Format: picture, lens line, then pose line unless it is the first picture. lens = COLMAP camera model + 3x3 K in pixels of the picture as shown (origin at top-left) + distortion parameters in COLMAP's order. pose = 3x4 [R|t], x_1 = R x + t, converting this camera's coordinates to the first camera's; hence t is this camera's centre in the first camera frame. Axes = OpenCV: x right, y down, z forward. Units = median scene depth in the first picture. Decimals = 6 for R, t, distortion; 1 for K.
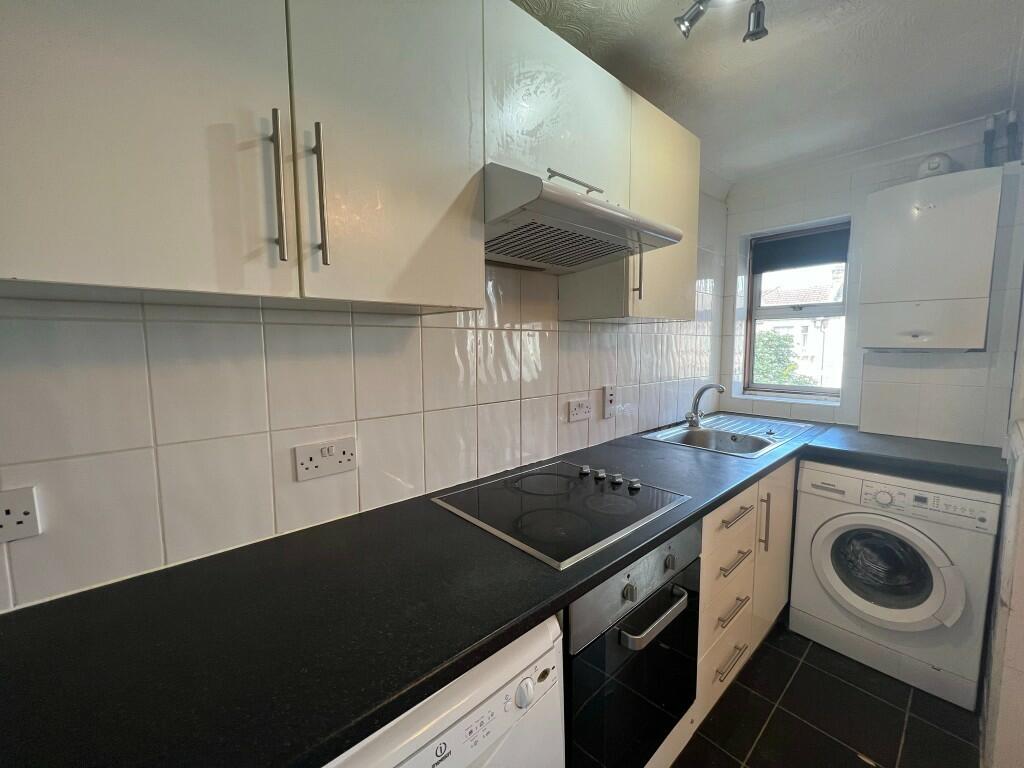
lens RADIAL K [[413.0, 0, 512.0], [0, 413.0, 384.0], [0, 0, 1]] dist [-0.000408, -0.000045]
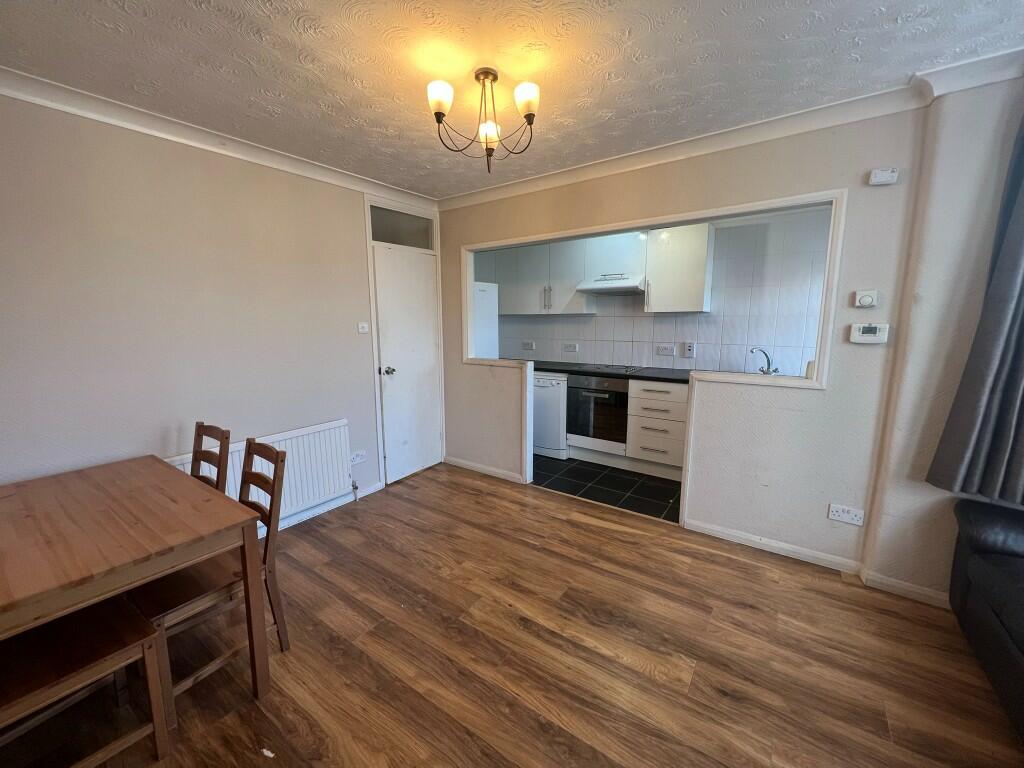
lens RADIAL K [[413.0, 0, 512.0], [0, 413.0, 384.0], [0, 0, 1]] dist [-0.000408, -0.000045]
pose [[0.225816, 0.160610, -0.960839, 3.126038], [-0.089416, 0.985569, 0.143729, -0.011030], [0.970058, 0.053457, 0.236918, -0.531035]]
